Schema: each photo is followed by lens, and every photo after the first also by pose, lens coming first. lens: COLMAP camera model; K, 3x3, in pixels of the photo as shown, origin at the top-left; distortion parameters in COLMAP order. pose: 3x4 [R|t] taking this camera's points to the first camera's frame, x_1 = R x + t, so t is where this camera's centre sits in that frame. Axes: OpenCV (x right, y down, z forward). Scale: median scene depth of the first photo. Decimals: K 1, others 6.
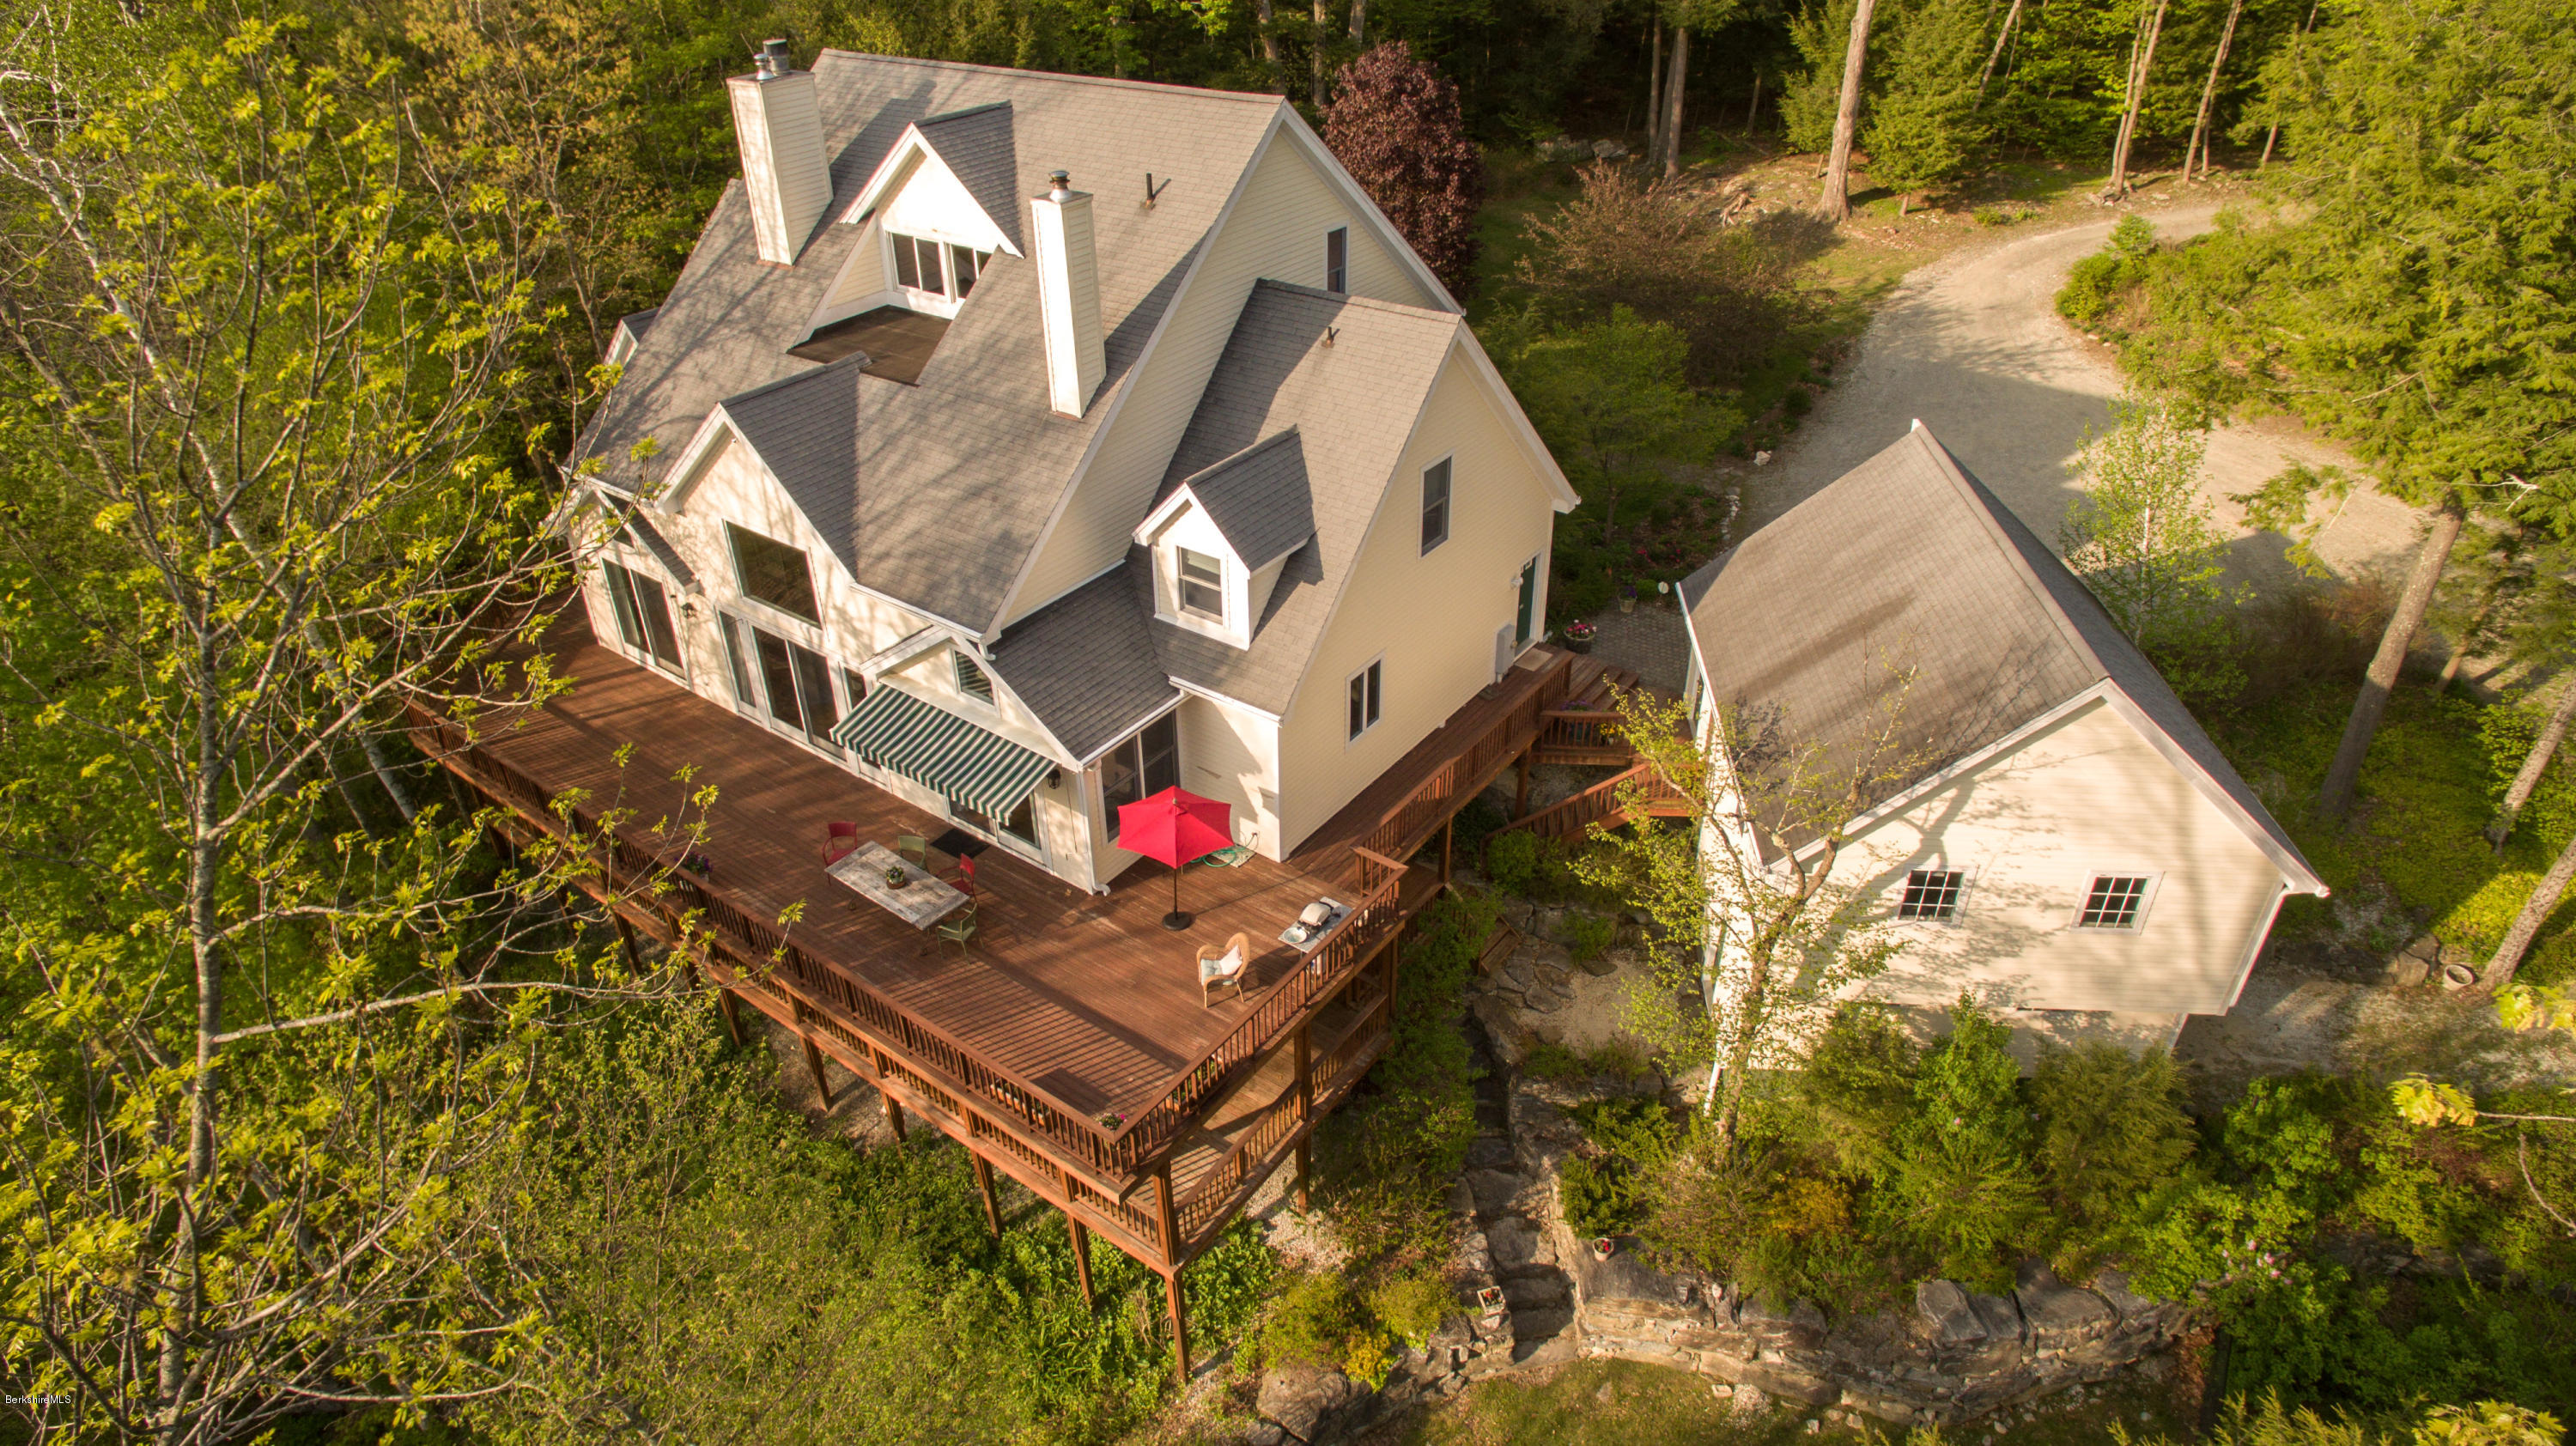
lens RADIAL K [[1496.6, 0, 1282.7], [0, 1496.6, 716.6], [0, 0, 1]] dist [-0.055771, 0.007428]
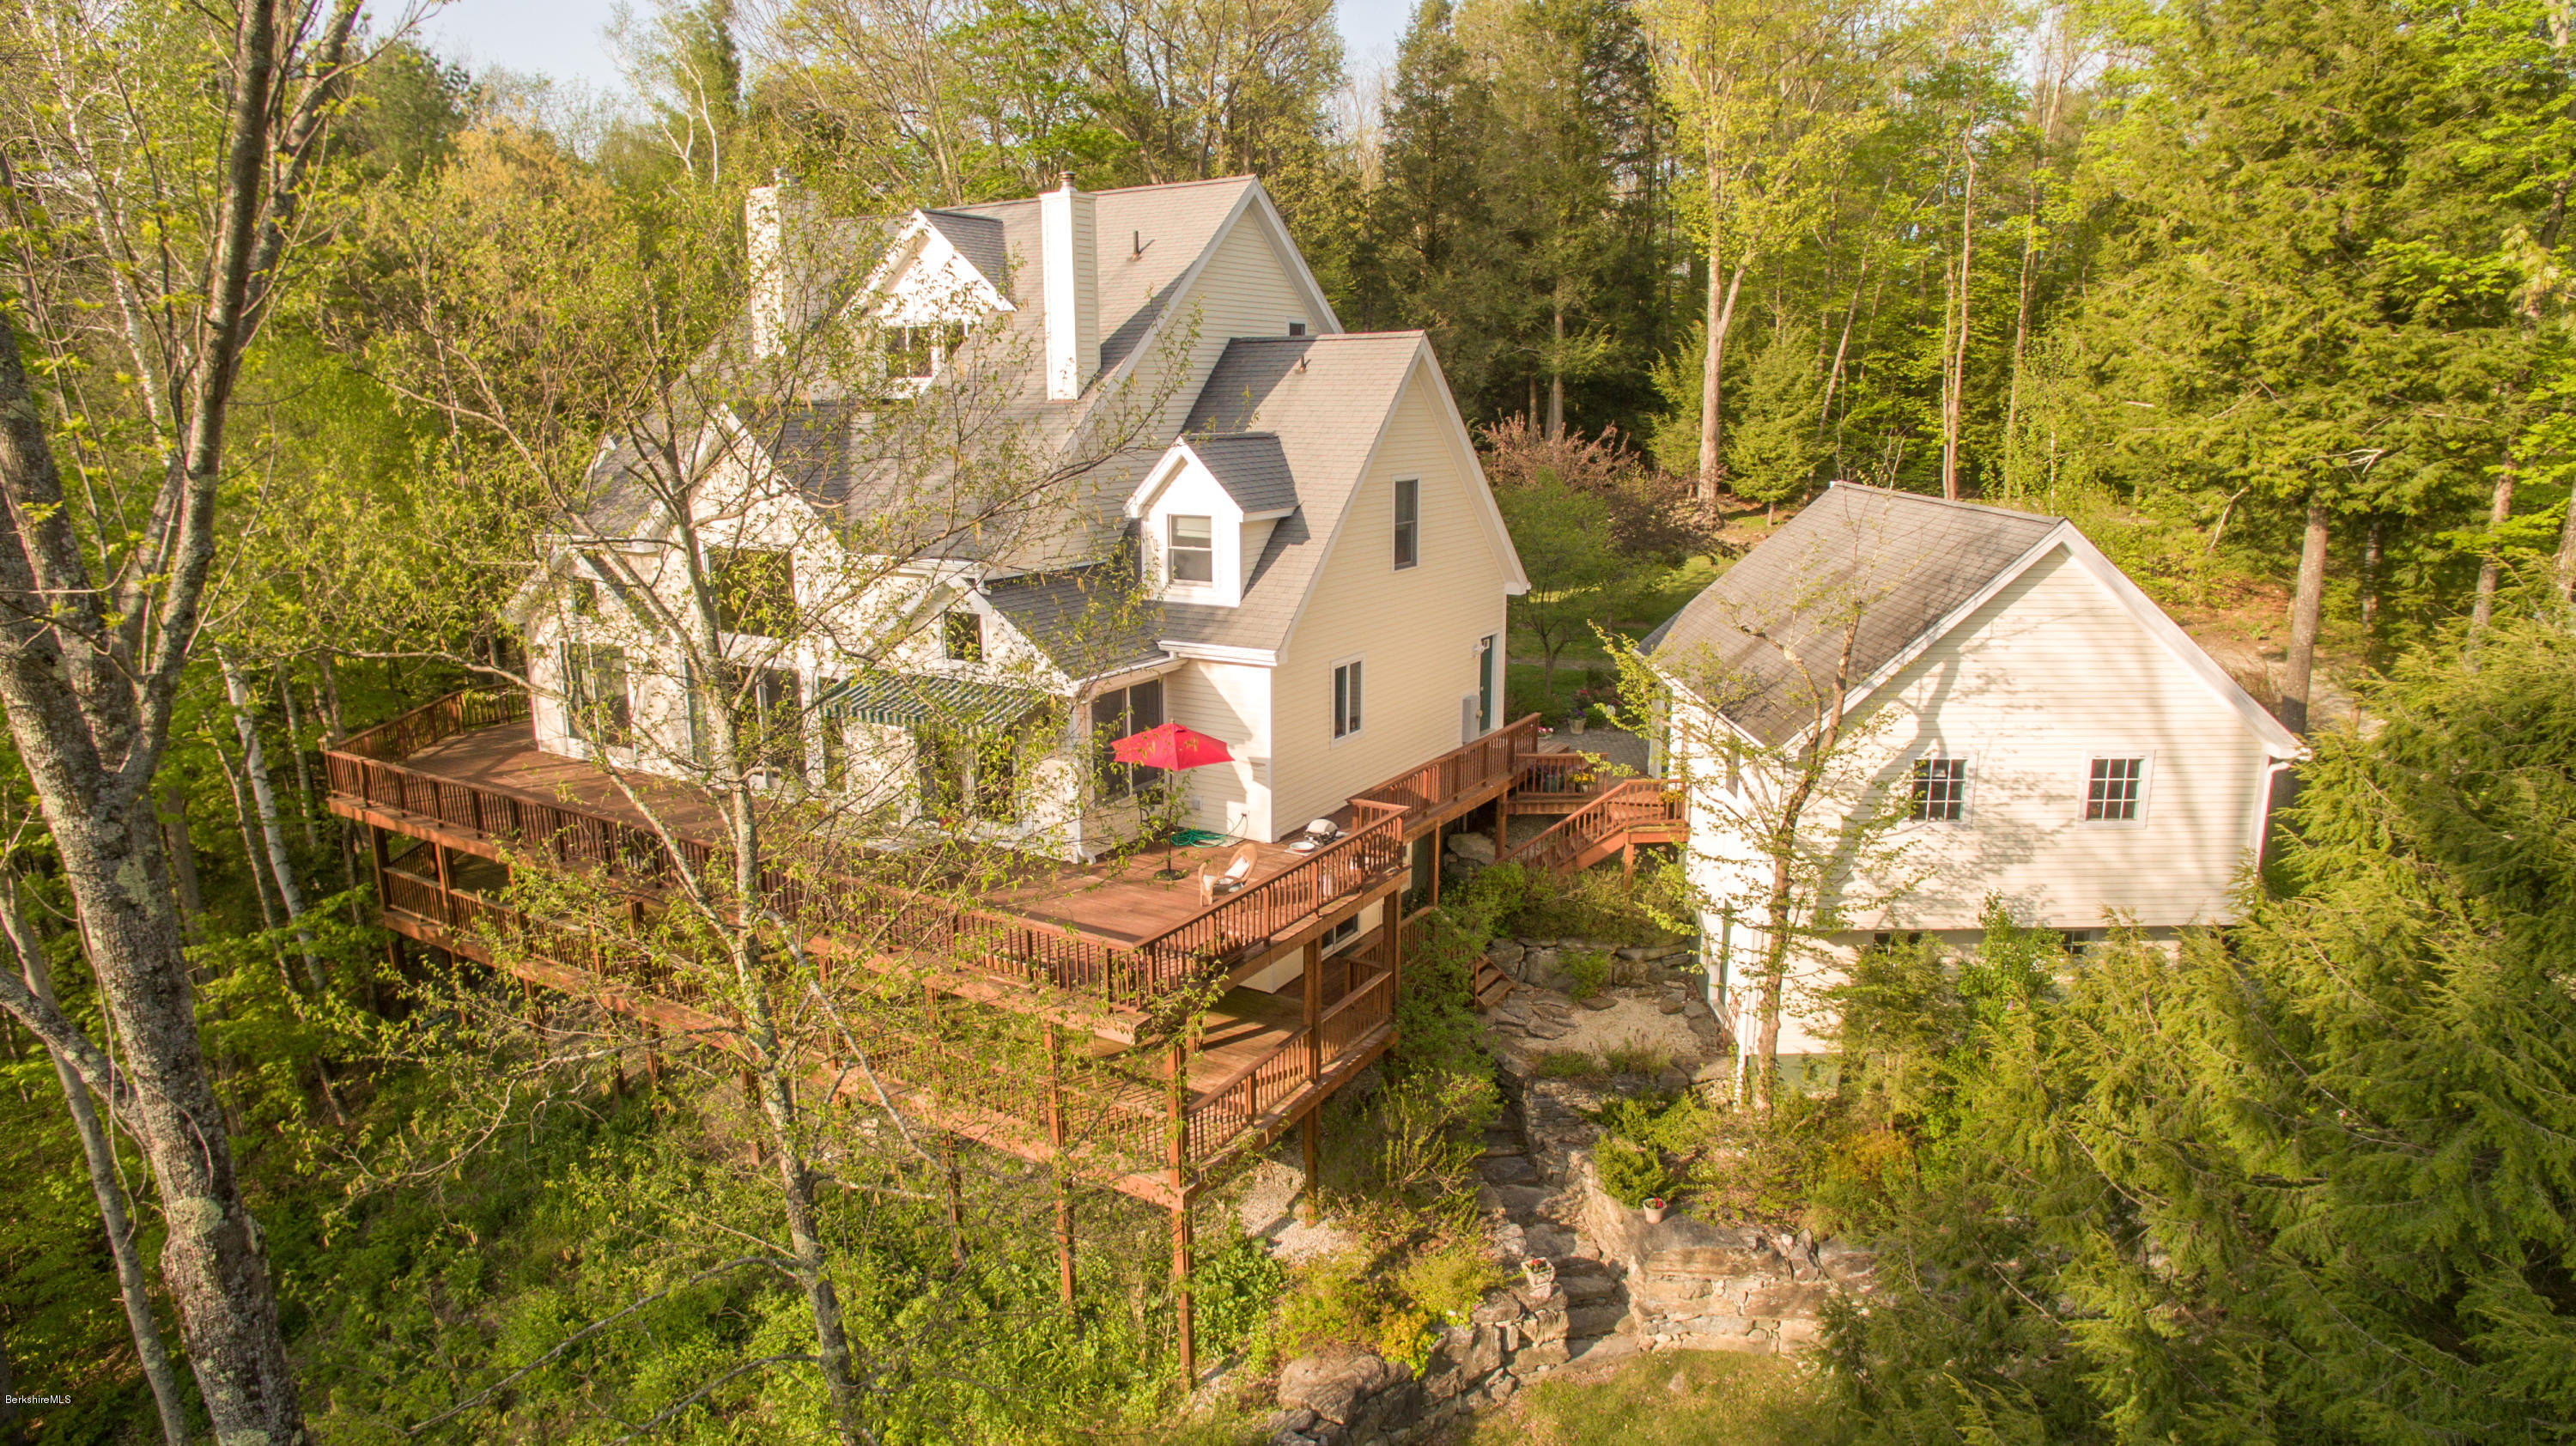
lens RADIAL K [[1496.6, 0, 1282.4], [0, 1496.6, 715.6], [0, 0, 1]] dist [-0.055771, 0.007428]
pose [[0.996800, -0.009250, 0.079398, -0.074062], [0.036270, 0.937482, -0.346137, 0.372987], [-0.071233, 0.347910, 0.934818, 0.075642]]
